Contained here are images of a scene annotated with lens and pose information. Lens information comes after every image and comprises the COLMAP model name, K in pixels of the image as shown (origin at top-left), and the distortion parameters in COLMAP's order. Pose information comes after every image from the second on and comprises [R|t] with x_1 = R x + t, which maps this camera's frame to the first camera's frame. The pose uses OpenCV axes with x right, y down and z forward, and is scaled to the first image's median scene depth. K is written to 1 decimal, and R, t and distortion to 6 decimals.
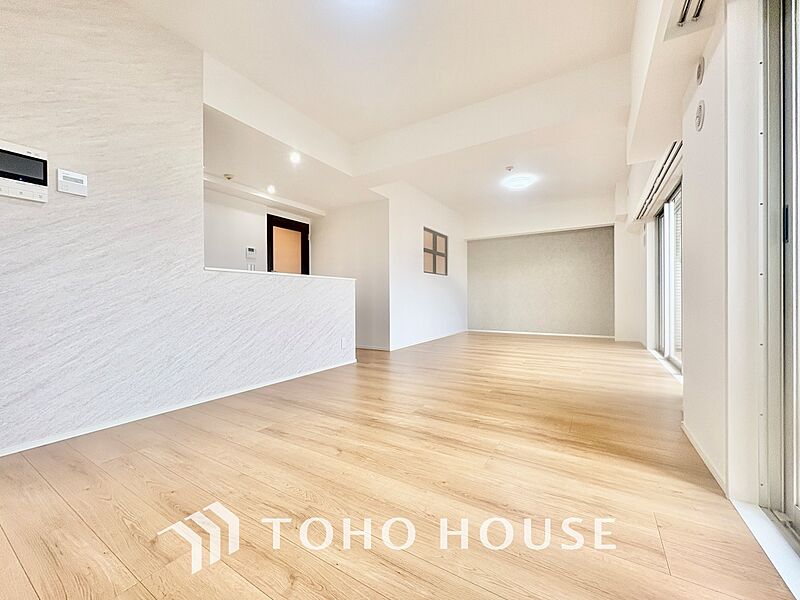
lens RADIAL K [[320.3, 0, 400.6], [0, 320.3, 300.5], [0, 0, 1]] dist [0.003760, 0.000788]
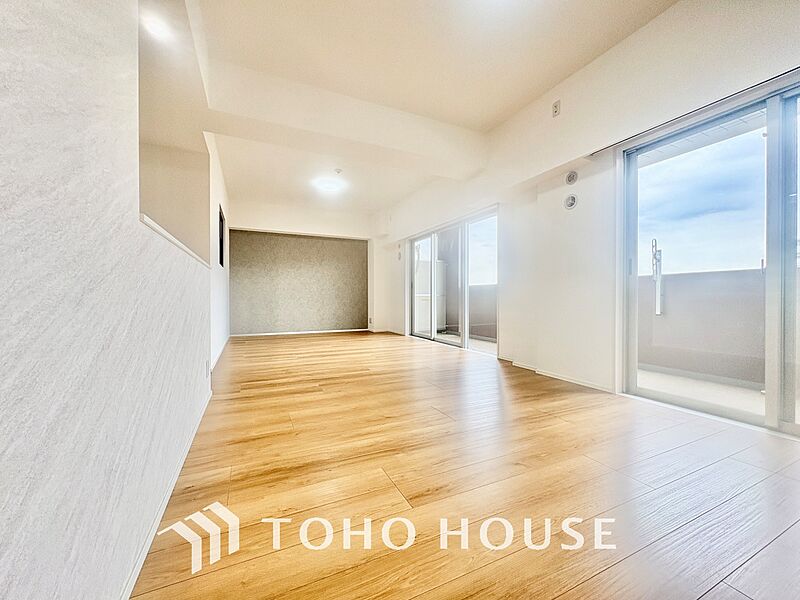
lens RADIAL K [[320.3, 0, 399.9], [0, 320.3, 298.3], [0, 0, 1]] dist [0.003760, 0.000788]
pose [[0.547999, 0.004011, 0.836469, -0.469007], [0.001901, 0.999980, -0.006040, 0.001054], [-0.836477, 0.004900, 0.547980, 0.321303]]
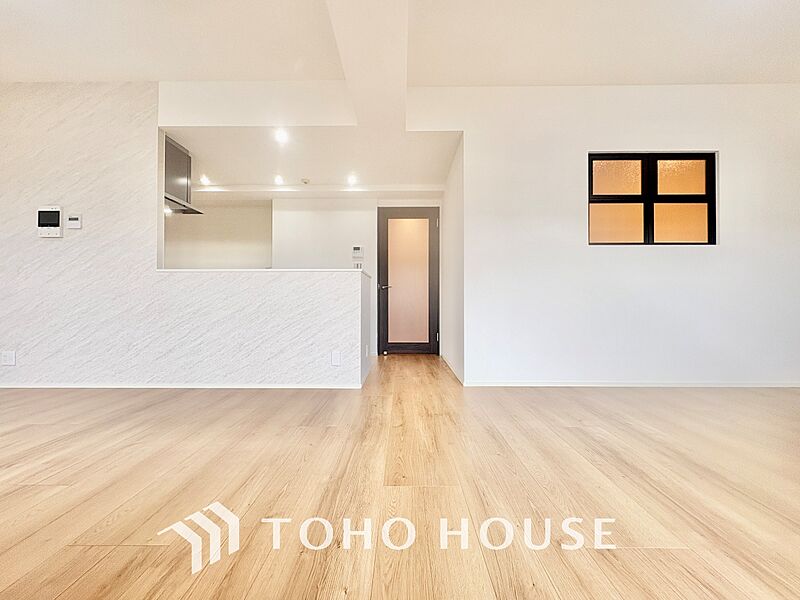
lens RADIAL K [[320.3, 0, 400.9], [0, 320.3, 301.4], [0, 0, 1]] dist [0.003760, 0.000788]
pose [[0.513128, 0.004467, -0.858300, 0.501871], [-0.007365, 0.999973, 0.000801, 0.001196], [0.858280, 0.005911, 0.513147, 0.711129]]
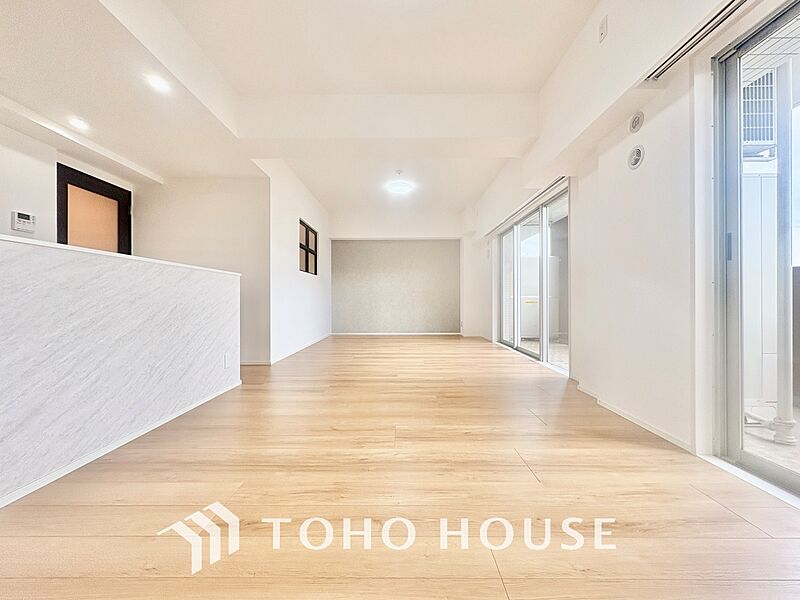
lens RADIAL K [[320.3, 0, 401.4], [0, 320.3, 299.0], [0, 0, 1]] dist [0.003760, 0.000788]
pose [[0.855347, 0.005076, 0.518030, -0.206919], [0.001201, 0.999930, -0.011779, 0.001133], [-0.518054, 0.010697, 0.855281, 0.157875]]
